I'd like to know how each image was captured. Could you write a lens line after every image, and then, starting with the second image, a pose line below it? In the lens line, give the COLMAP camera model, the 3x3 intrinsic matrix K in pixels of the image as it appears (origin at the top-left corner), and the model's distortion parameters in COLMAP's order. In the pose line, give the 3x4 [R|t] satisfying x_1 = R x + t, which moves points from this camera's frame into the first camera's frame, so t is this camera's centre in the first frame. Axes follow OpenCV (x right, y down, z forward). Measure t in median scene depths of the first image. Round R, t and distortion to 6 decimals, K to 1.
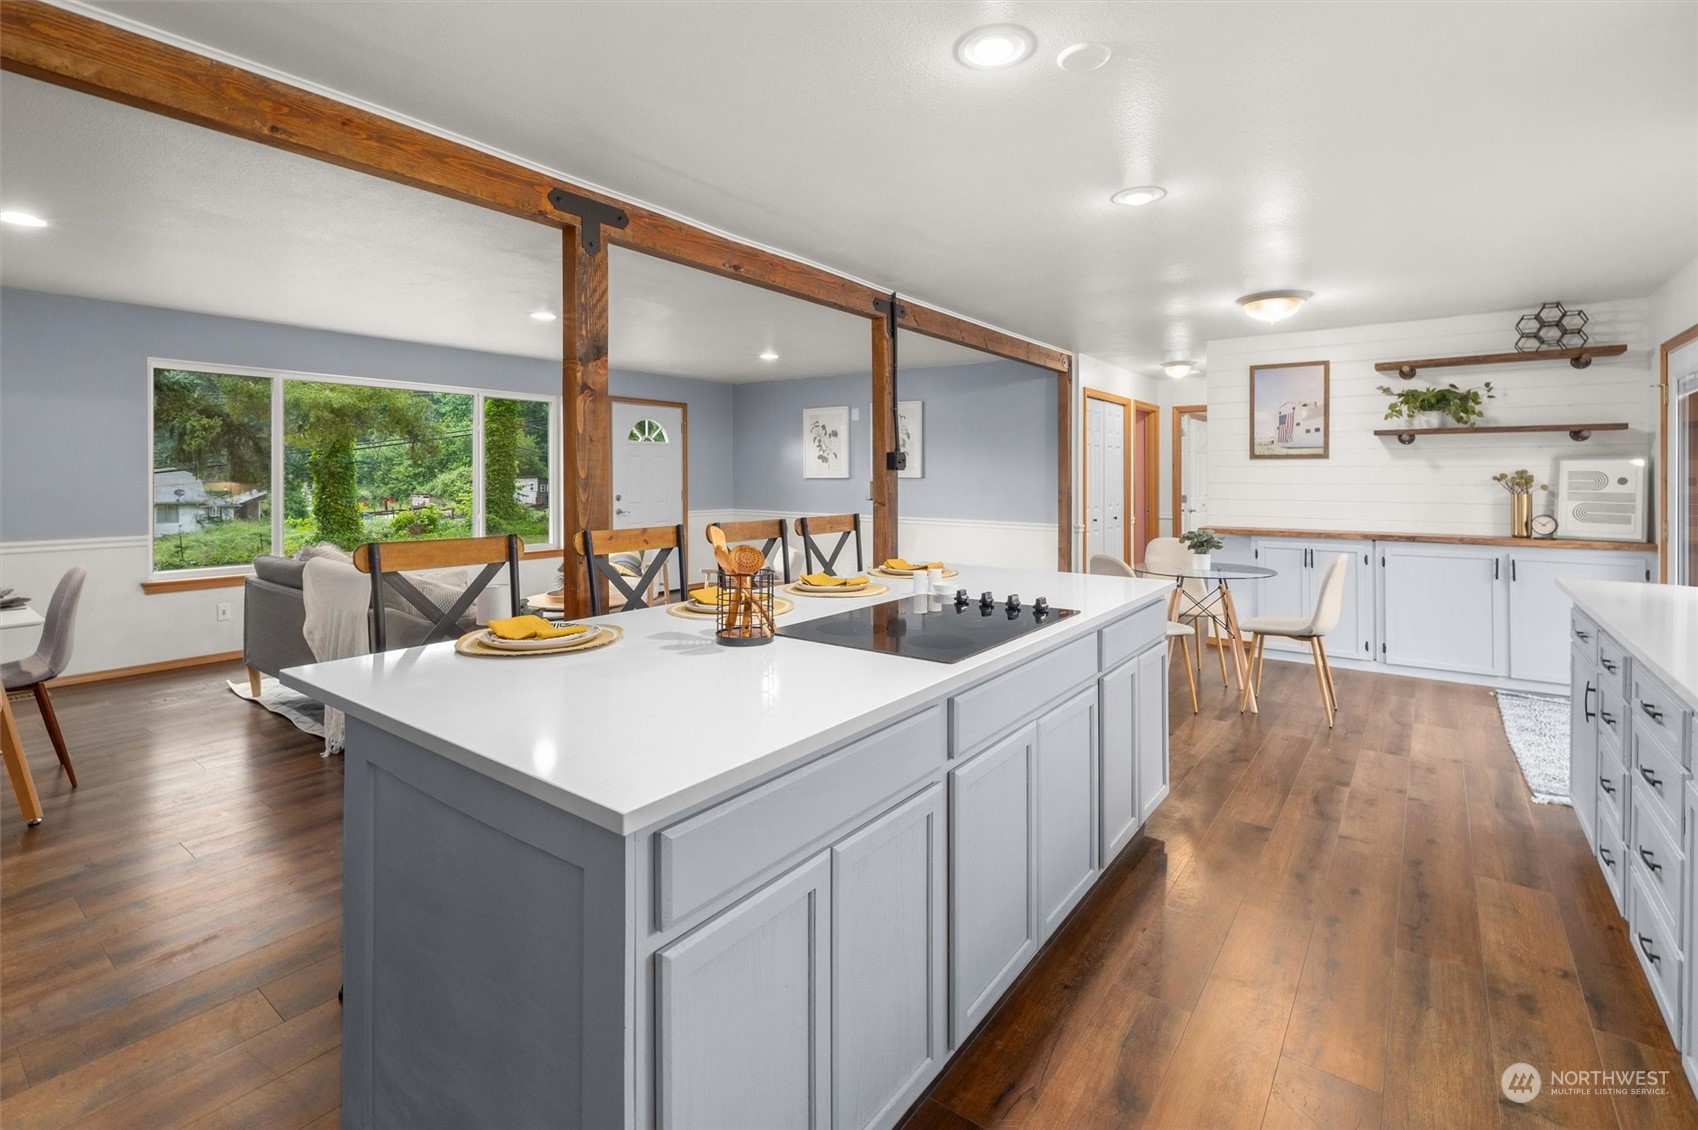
lens RADIAL K [[772.6, 0, 840.5], [0, 772.6, 563.6], [0, 0, 1]] dist [0.001560, 0.000036]
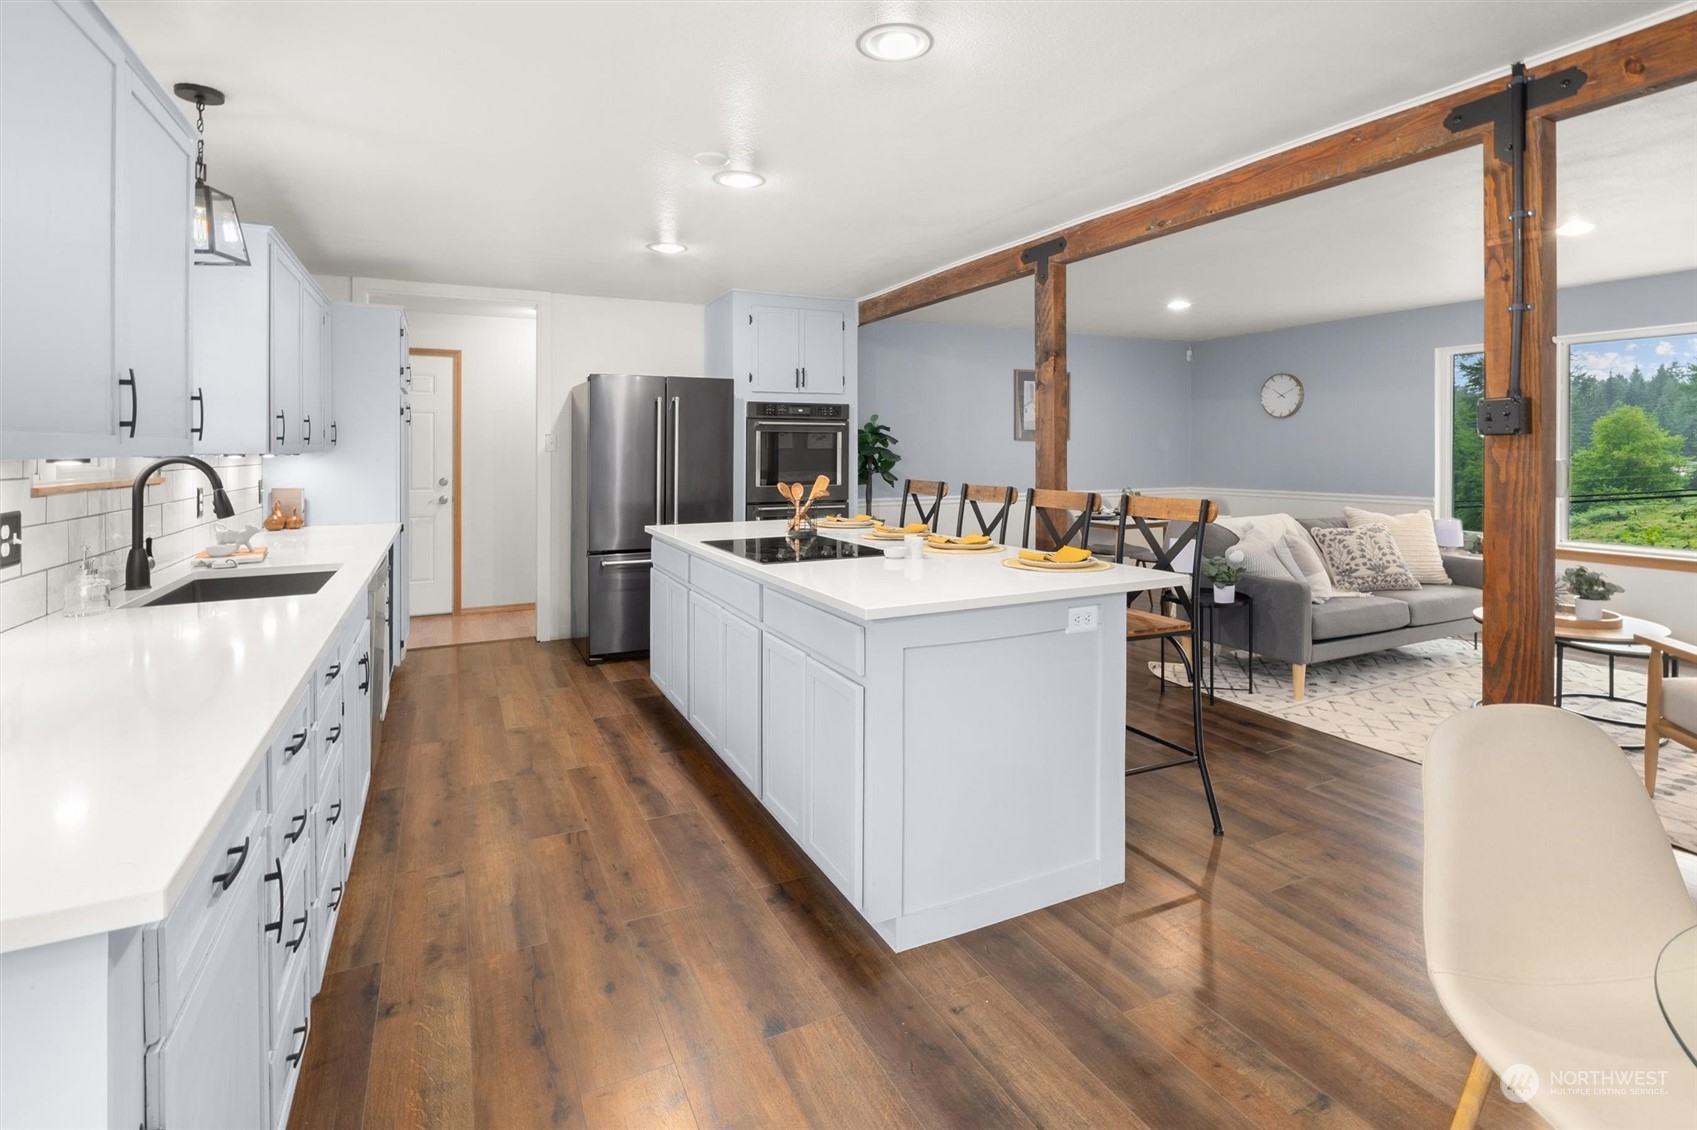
lens RADIAL K [[772.1, 0, 840.0], [0, 772.1, 563.6], [0, 0, 1]] dist [0.001560, 0.000036]
pose [[-0.439794, 0.127703, -0.888973, 0.917531], [-0.102430, 0.976248, 0.190914, -0.121413], [0.892239, 0.175021, -0.416267, 1.115129]]
